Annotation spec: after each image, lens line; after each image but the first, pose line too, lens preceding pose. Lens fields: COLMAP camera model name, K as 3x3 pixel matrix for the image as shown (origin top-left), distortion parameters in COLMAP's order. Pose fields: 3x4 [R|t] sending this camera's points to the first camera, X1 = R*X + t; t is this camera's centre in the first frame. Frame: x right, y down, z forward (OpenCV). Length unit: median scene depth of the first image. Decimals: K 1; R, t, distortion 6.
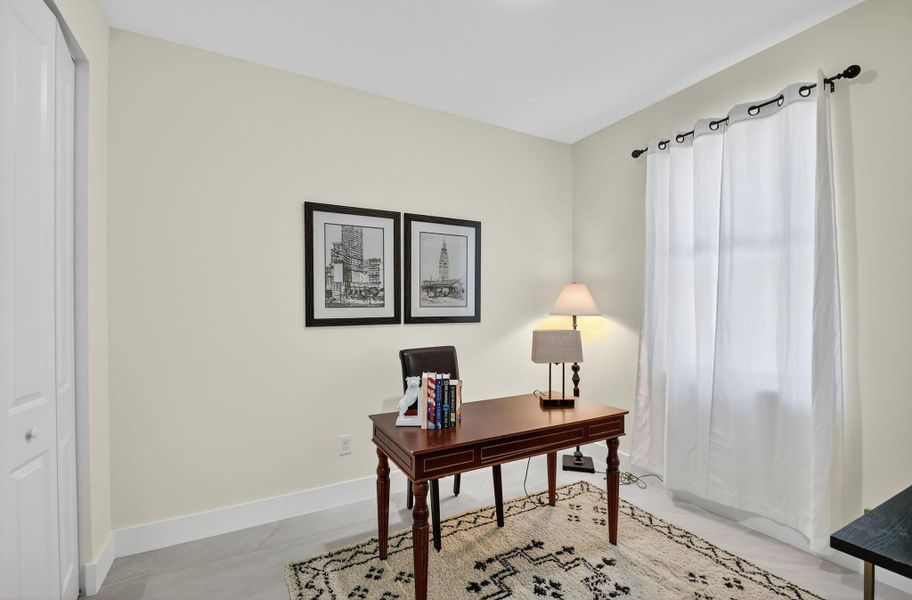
lens RADIAL K [[401.2, 0, 457.4], [0, 401.2, 306.5], [0, 0, 1]] dist [-0.000656, -0.000035]
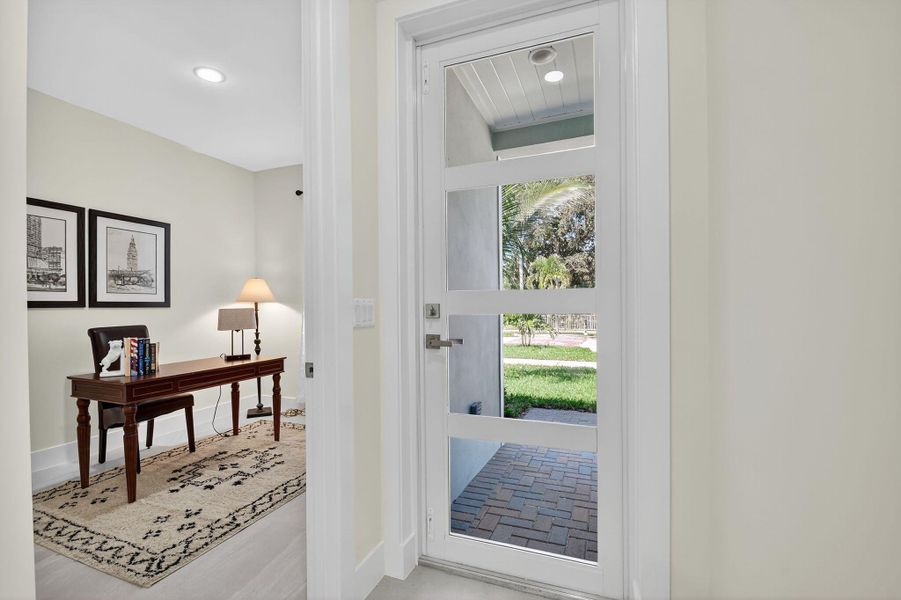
lens RADIAL K [[394.9, 0, 451.6], [0, 394.9, 308.2], [0, 0, 1]] dist [0.022911, -0.022681]
pose [[0.765078, -0.005467, 0.643914, -0.073782], [0.005644, 0.999982, 0.001784, 0.051453], [-0.643913, 0.002269, 0.765095, -0.520105]]
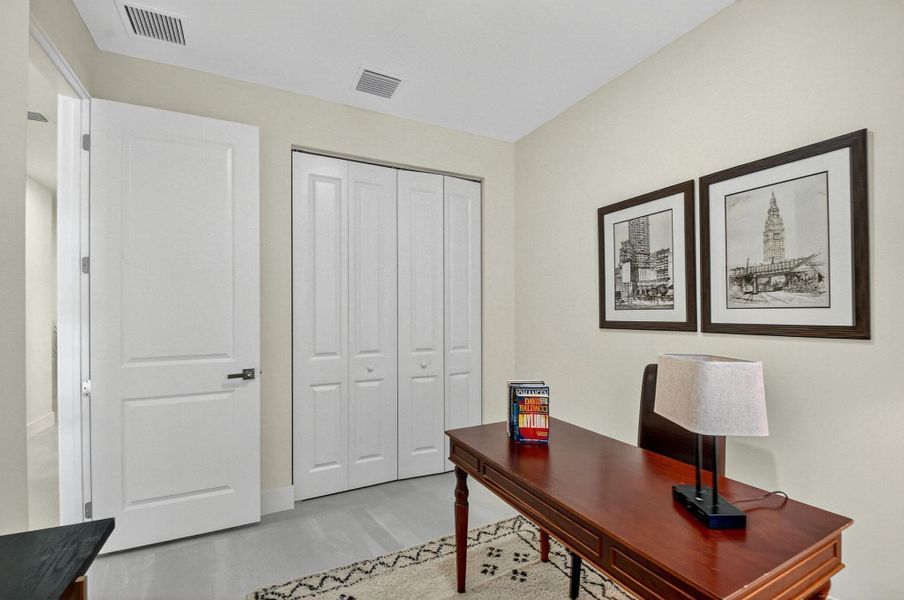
lens RADIAL K [[396.2, 0, 453.1], [0, 396.2, 308.2], [0, 0, 1]] dist [0.022911, -0.022681]
pose [[-0.025225, -0.006459, -0.999661, 0.616397], [0.004312, 0.999969, -0.006570, 0.003104], [0.999673, -0.004477, -0.025196, 0.601490]]
